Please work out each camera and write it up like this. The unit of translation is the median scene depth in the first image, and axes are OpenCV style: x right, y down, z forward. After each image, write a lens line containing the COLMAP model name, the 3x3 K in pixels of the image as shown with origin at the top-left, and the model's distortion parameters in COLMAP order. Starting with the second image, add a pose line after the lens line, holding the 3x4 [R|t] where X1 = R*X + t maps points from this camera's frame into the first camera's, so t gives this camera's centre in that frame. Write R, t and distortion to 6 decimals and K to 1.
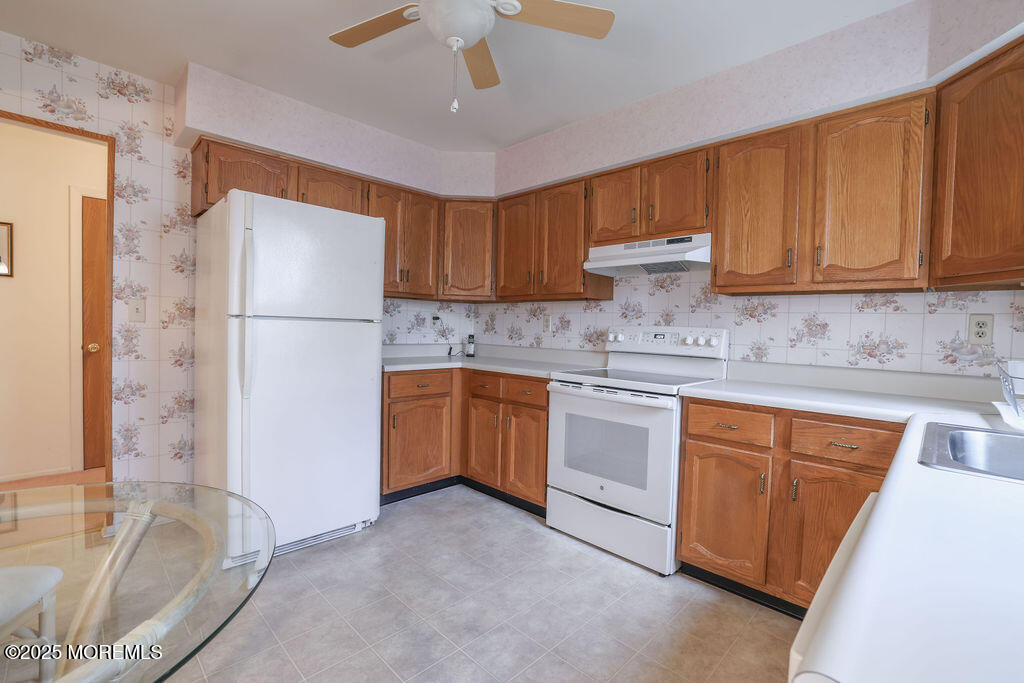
lens RADIAL K [[452.7, 0, 514.2], [0, 452.7, 317.8], [0, 0, 1]] dist [-0.048865, 0.012732]
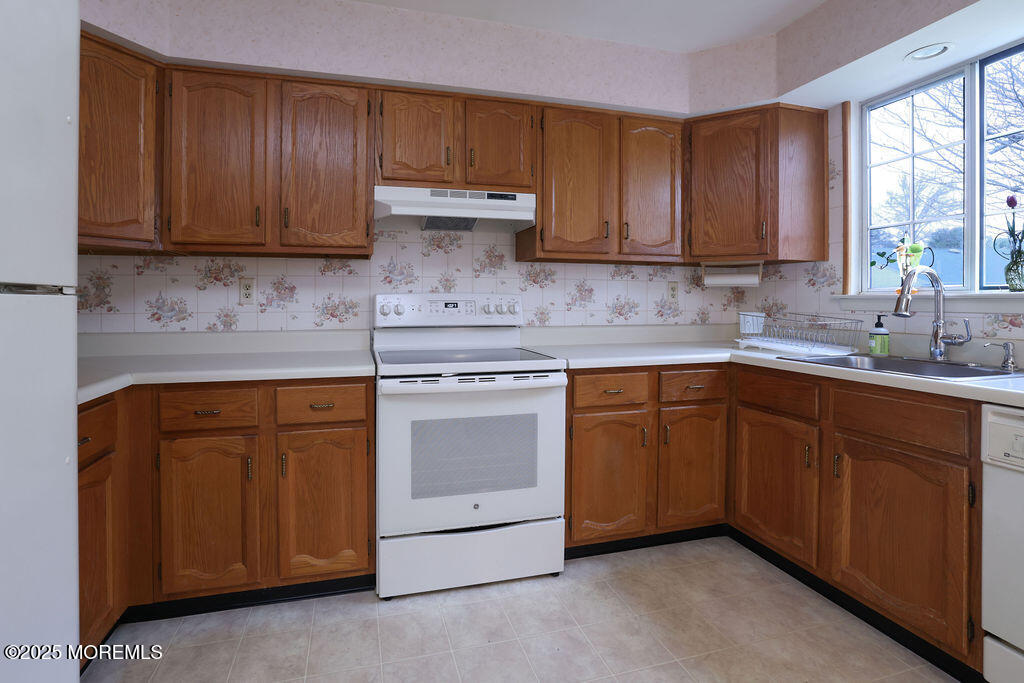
lens RADIAL K [[465.3, 0, 511.9], [0, 465.3, 286.8], [0, 0, 1]] dist [-0.051987, 0.016382]
pose [[0.509552, -0.004025, 0.860430, -0.439547], [-0.003639, 0.999970, 0.006833, 0.000053], [-0.860432, -0.006613, 0.509523, 0.546018]]
